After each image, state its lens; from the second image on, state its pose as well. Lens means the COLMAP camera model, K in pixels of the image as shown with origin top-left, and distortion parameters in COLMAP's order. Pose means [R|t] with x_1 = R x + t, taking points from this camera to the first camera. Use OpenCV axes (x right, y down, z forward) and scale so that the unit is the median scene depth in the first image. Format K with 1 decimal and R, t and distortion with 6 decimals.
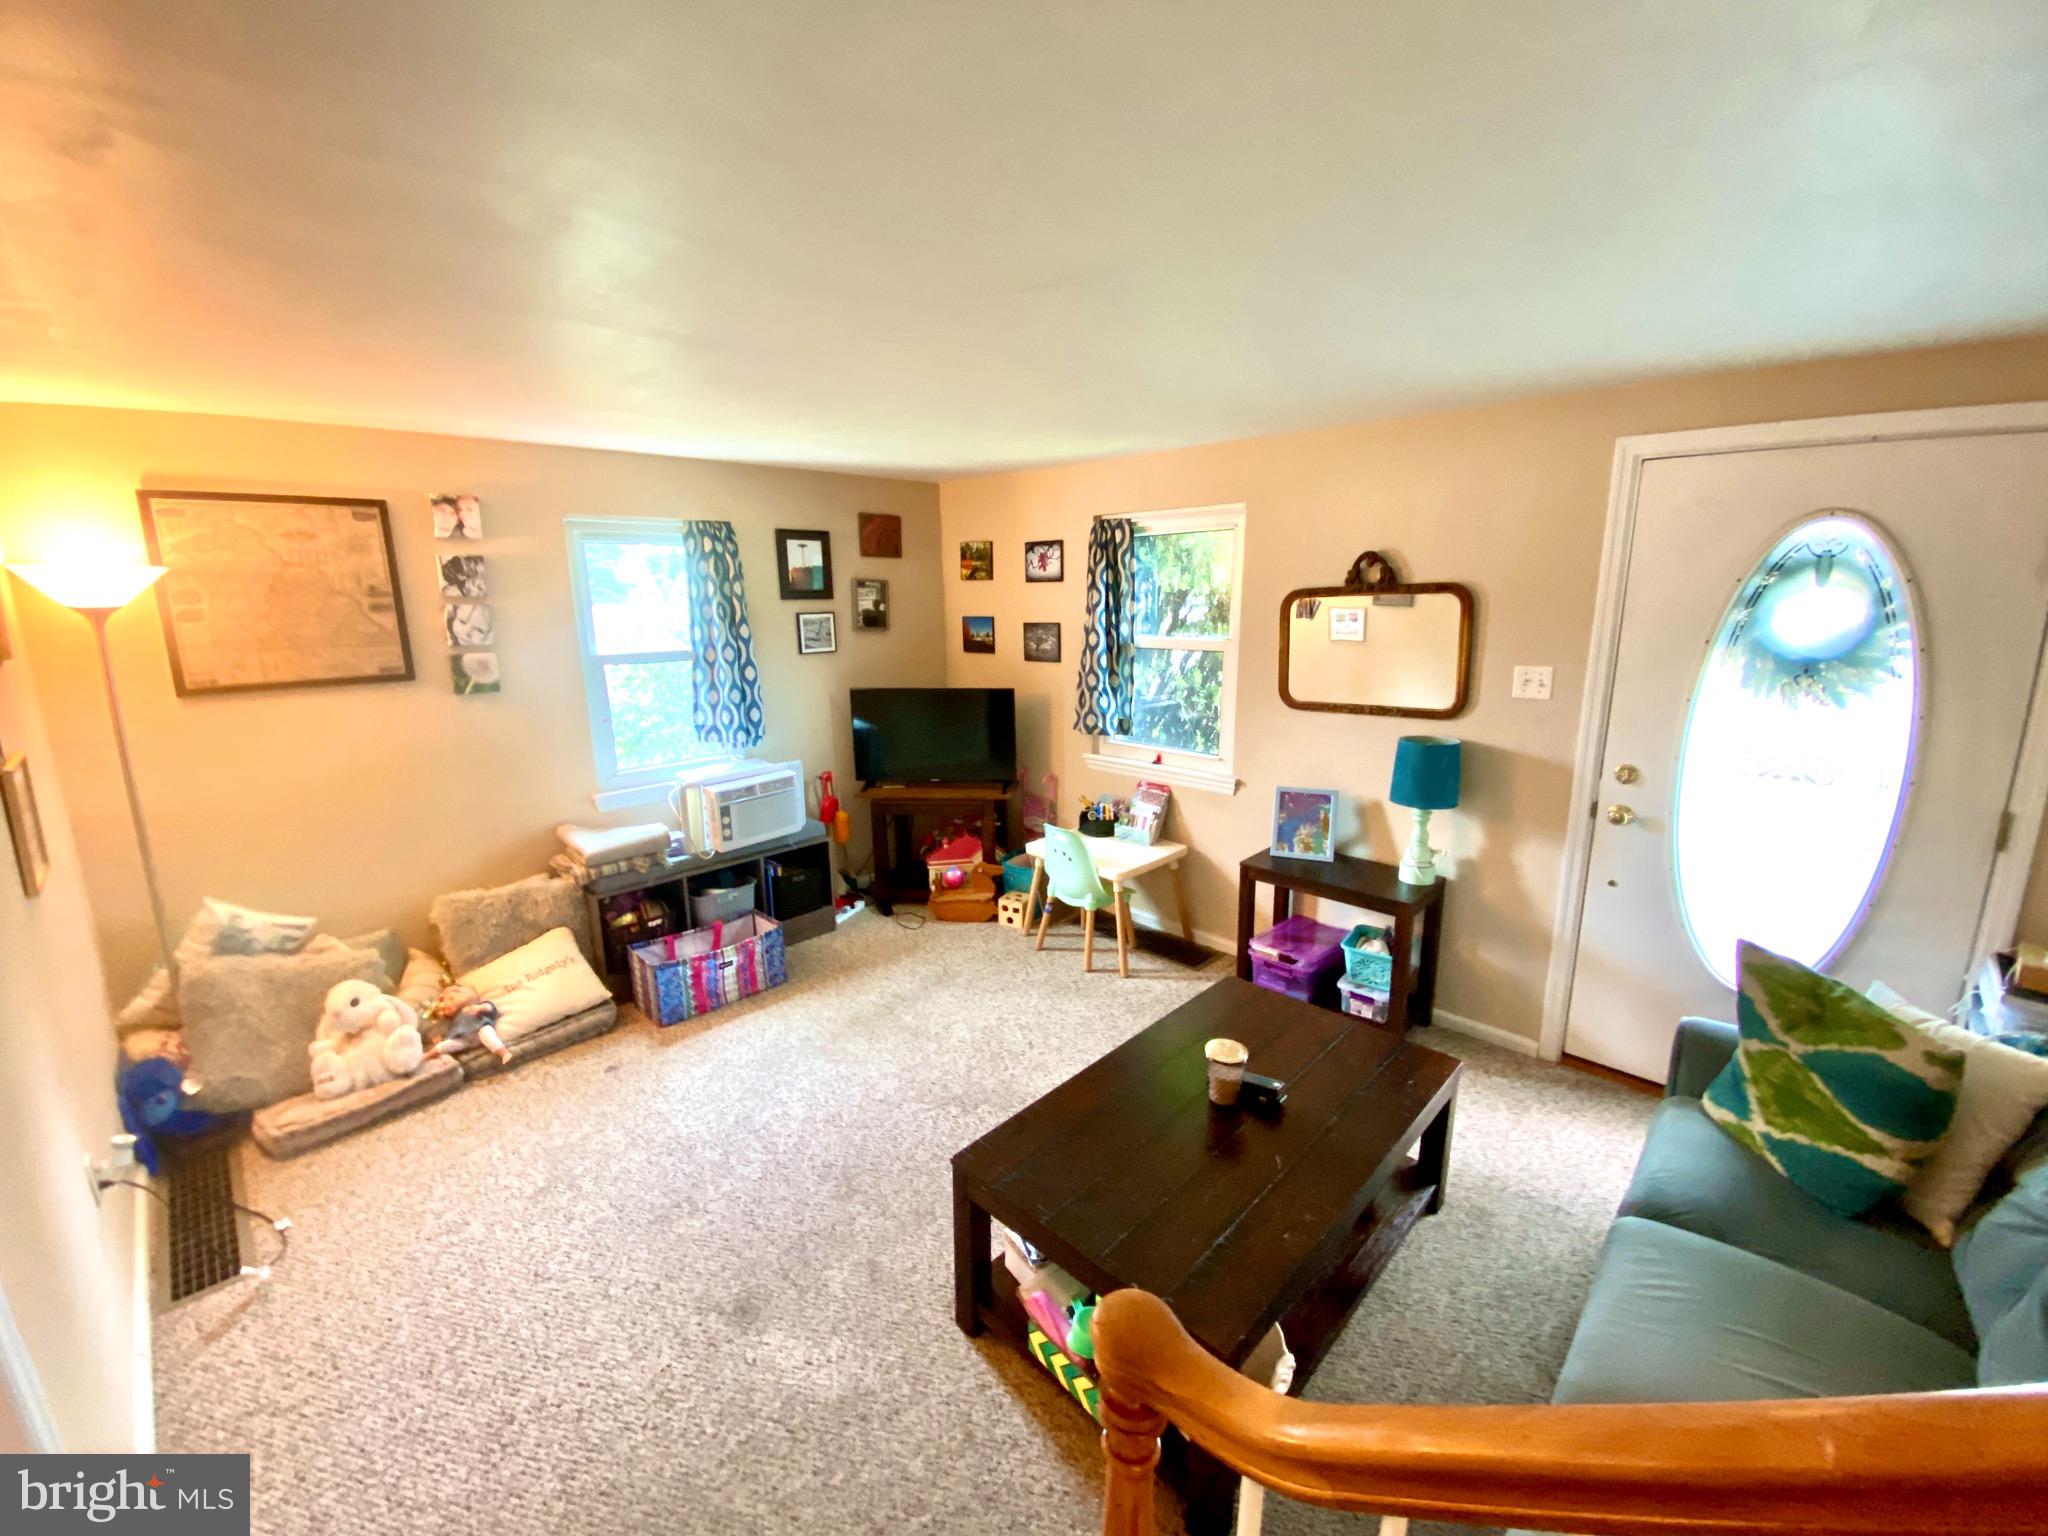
lens RADIAL K [[823.2, 0, 1024.0], [0, 823.2, 768.0], [0, 0, 1]] dist [0.034782, -0.028364]
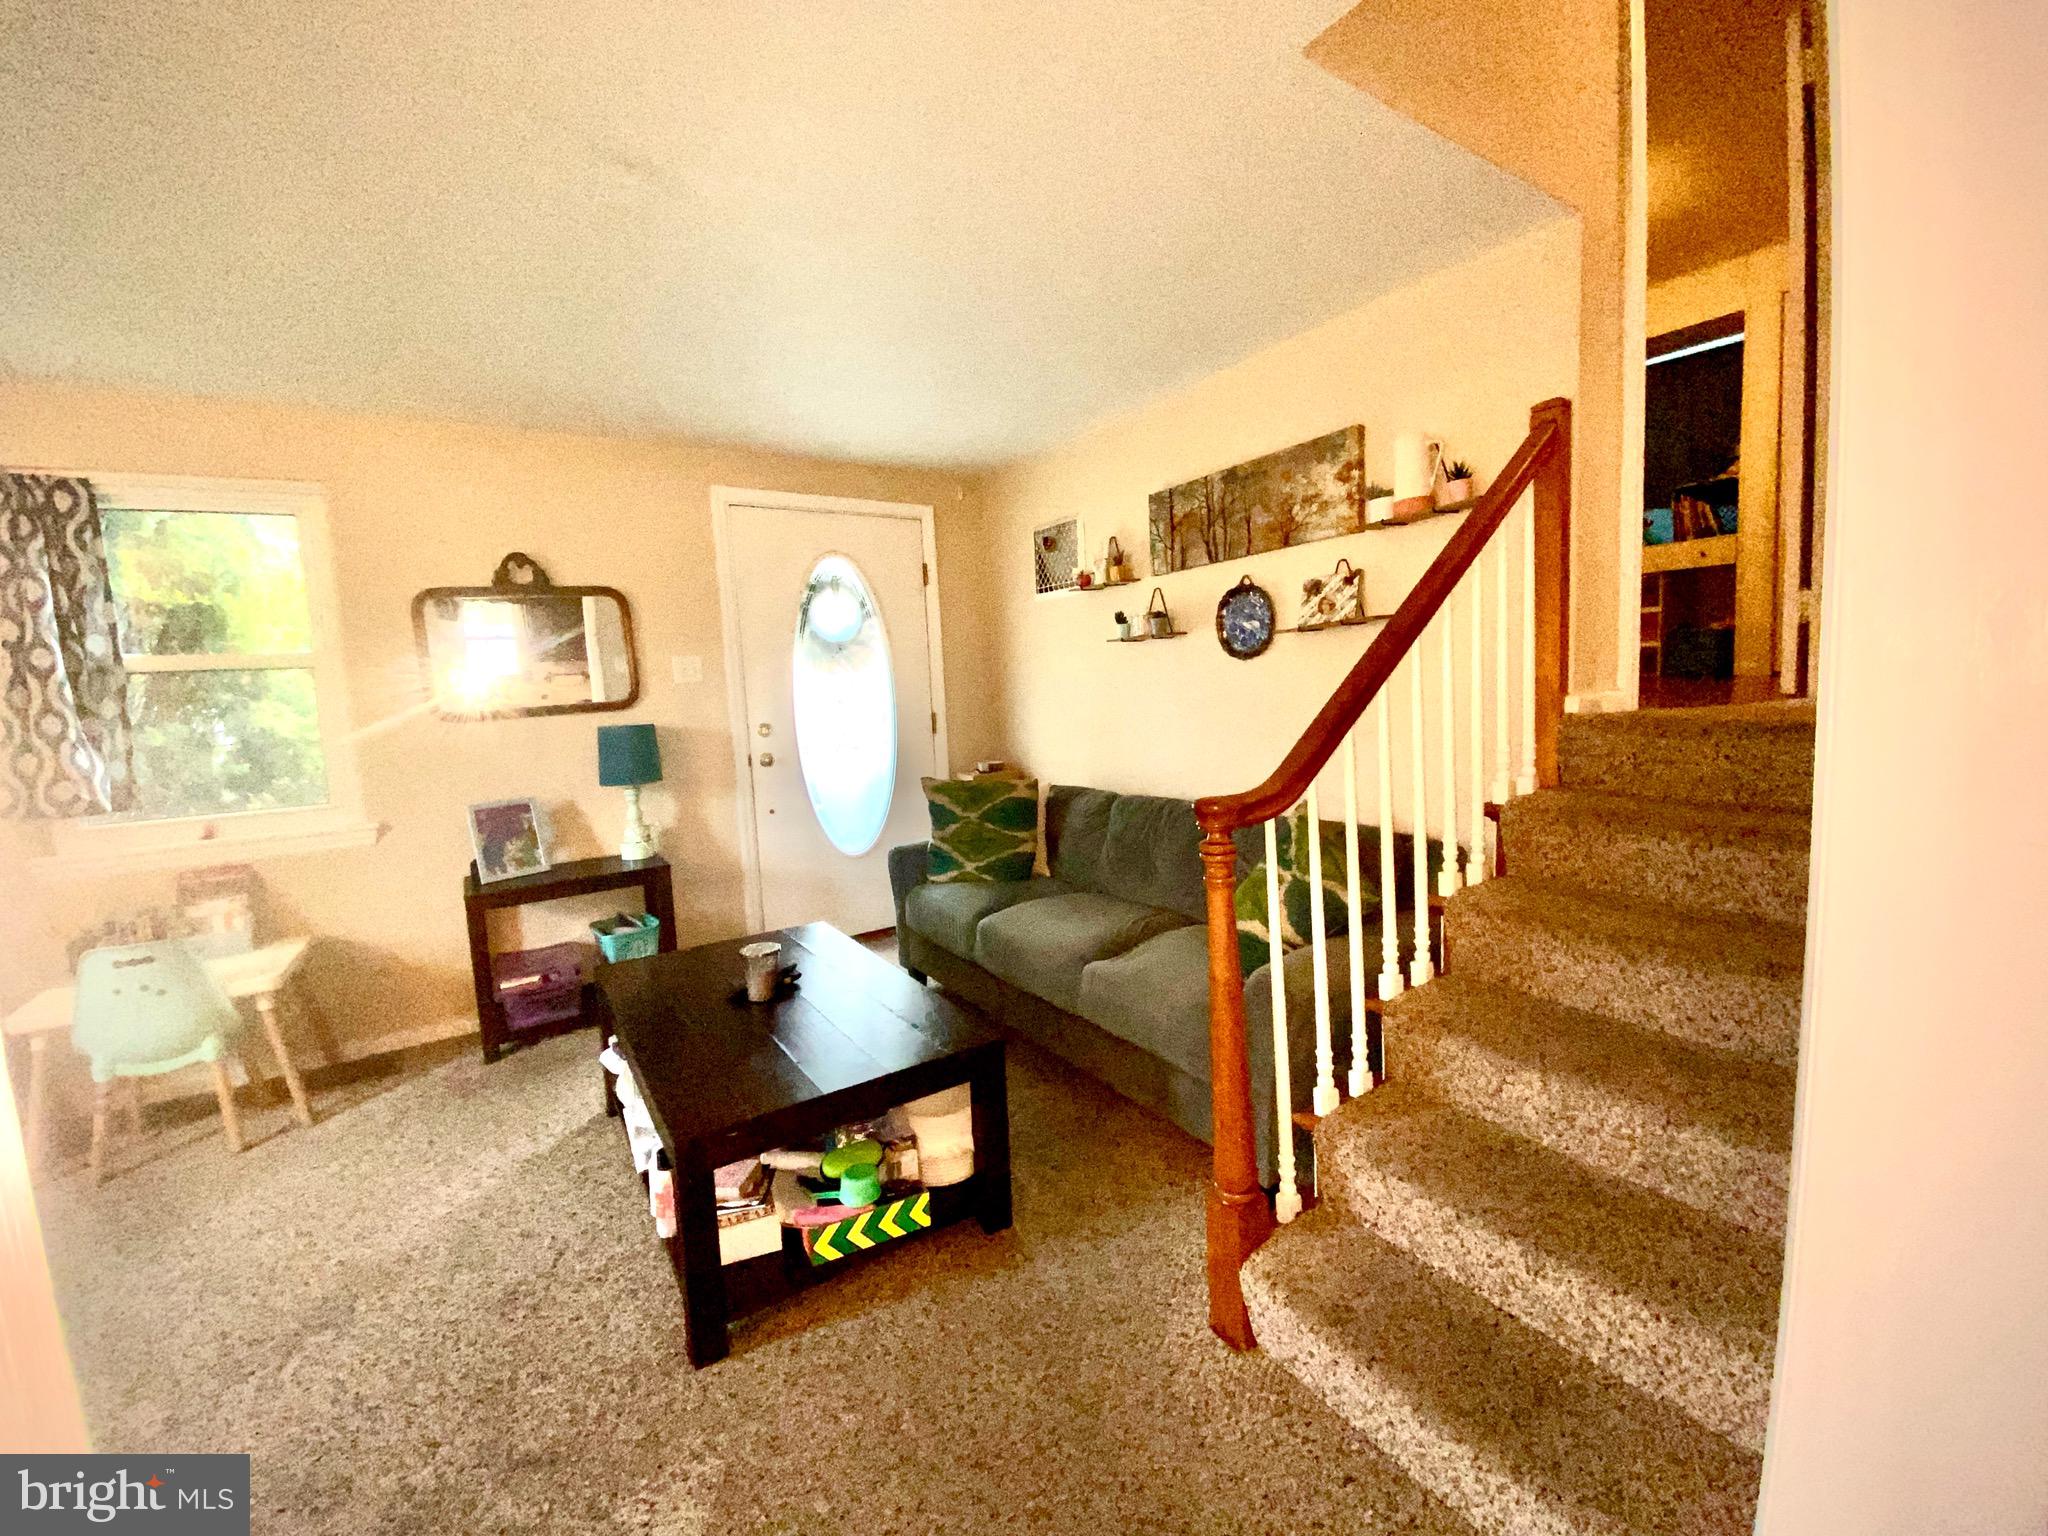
lens RADIAL K [[823.2, 0, 1024.0], [0, 823.2, 768.0], [0, 0, 1]] dist [0.034782, -0.028364]
pose [[0.212295, -0.097329, 0.972347, -0.428655], [0.256798, 0.965613, 0.040587, 0.100570], [-0.942860, 0.241080, 0.229988, 0.236599]]
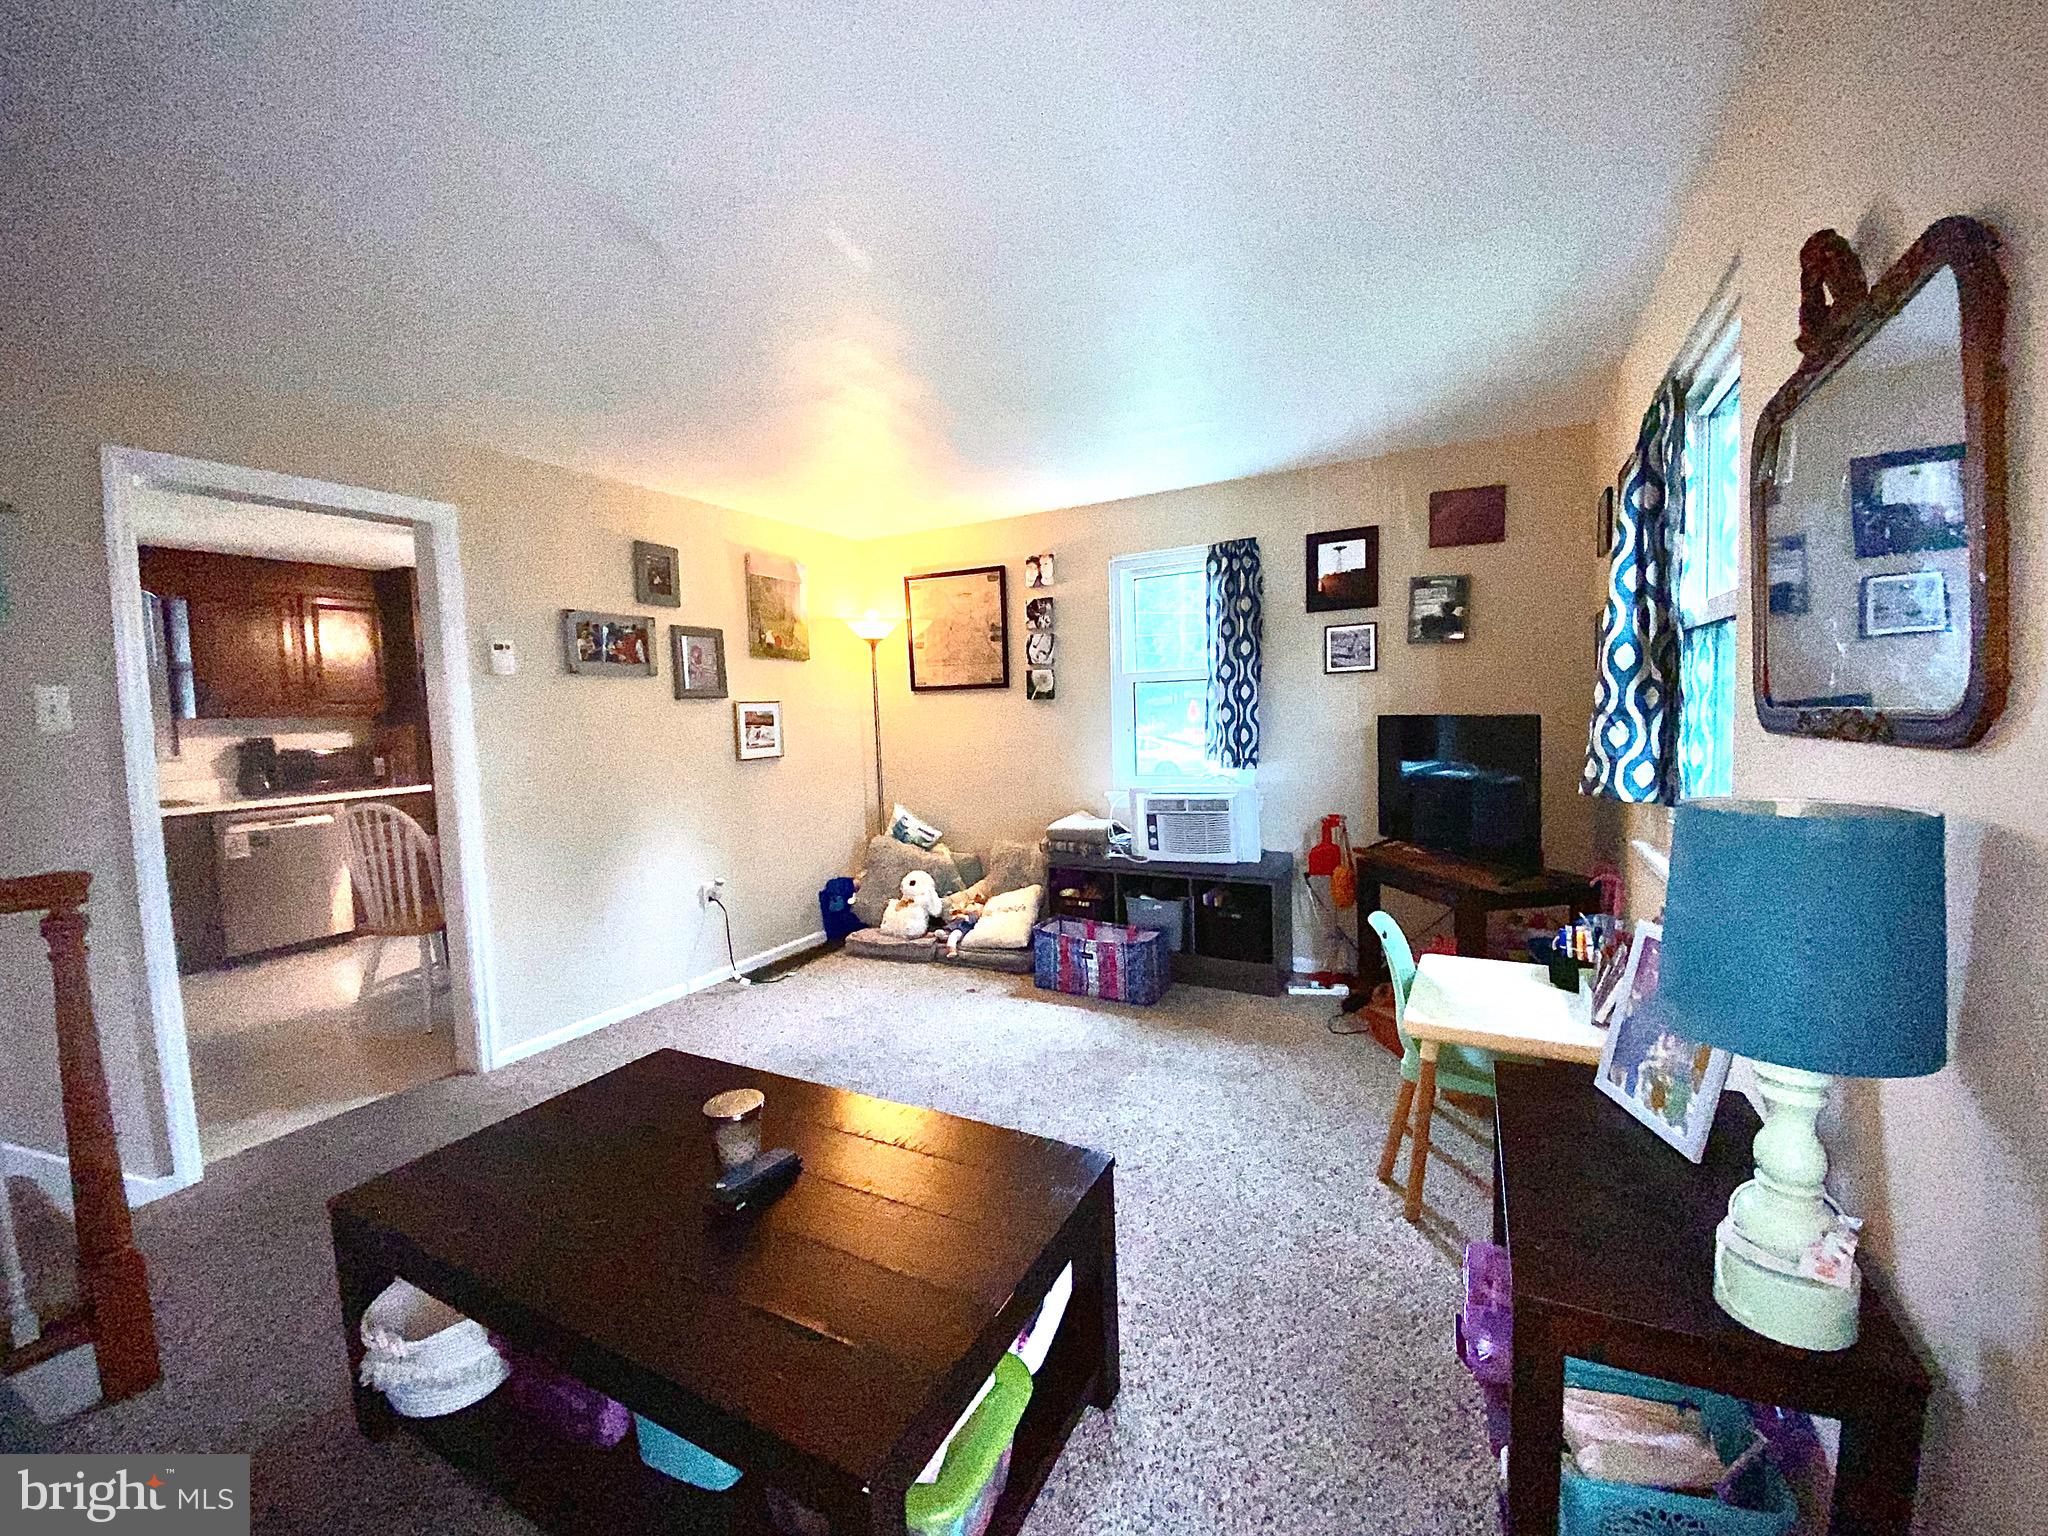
lens RADIAL K [[823.2, 0, 1024.0], [0, 823.2, 768.0], [0, 0, 1]] dist [0.034782, -0.028364]
pose [[0.265960, 0.070398, -0.961410, 0.614292], [-0.180039, 0.983409, 0.022204, -0.004494], [0.947022, 0.167186, 0.274222, 0.613574]]
